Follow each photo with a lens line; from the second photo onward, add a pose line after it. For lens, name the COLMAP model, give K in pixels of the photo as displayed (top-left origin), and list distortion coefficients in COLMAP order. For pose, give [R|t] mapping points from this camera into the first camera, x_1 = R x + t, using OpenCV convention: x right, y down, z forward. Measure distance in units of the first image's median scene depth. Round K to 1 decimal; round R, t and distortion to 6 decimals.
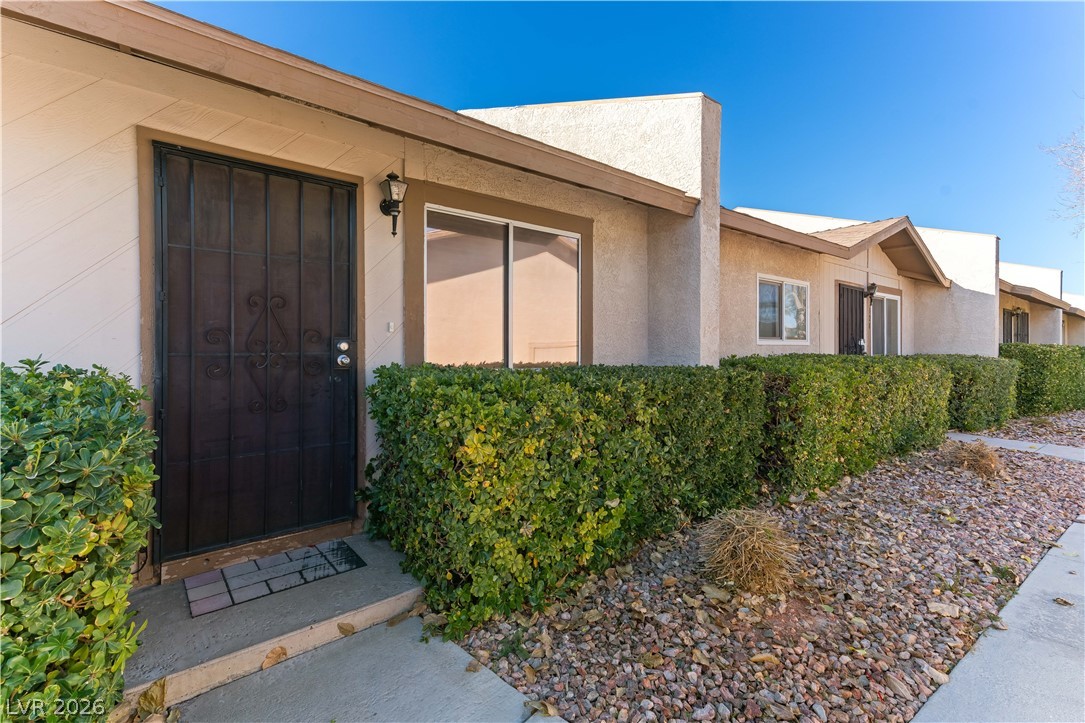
lens RADIAL K [[484.9, 0, 539.5], [0, 484.9, 352.3], [0, 0, 1]] dist [0.037486, -0.000010]
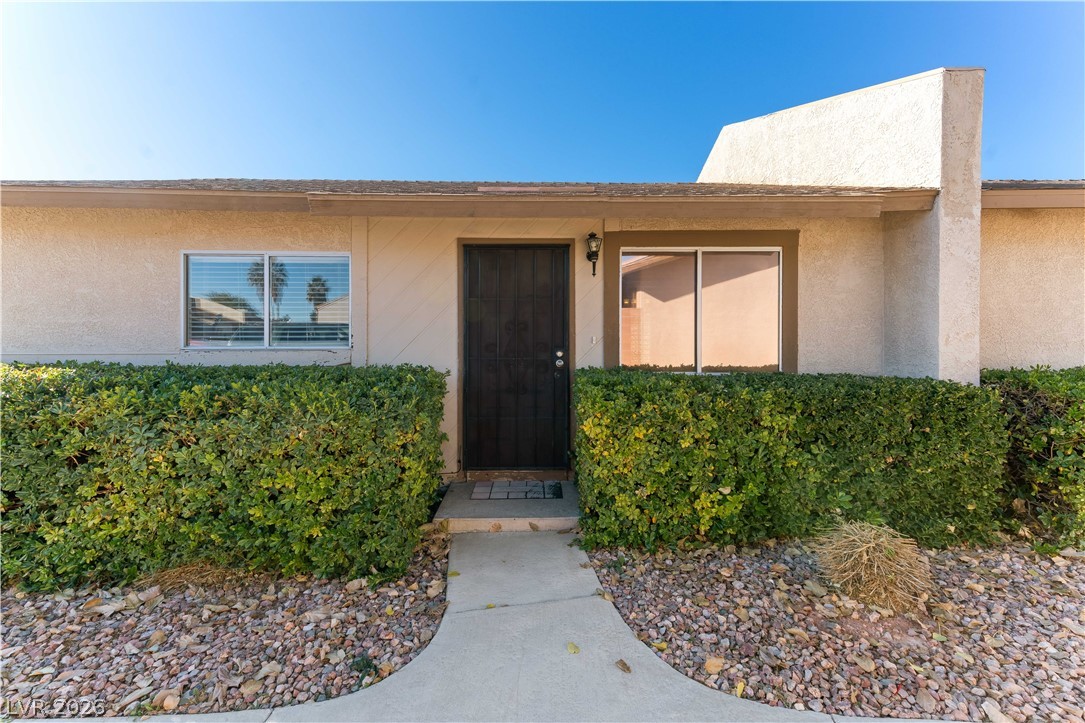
lens RADIAL K [[456.4, 0, 544.9], [0, 456.4, 353.5], [0, 0, 1]] dist [0.027476, -0.000228]
pose [[0.801859, 0.019647, -0.597191, 0.425959], [-0.008470, 0.999733, 0.021517, -0.046002], [0.597454, -0.012195, 0.801810, -0.165959]]
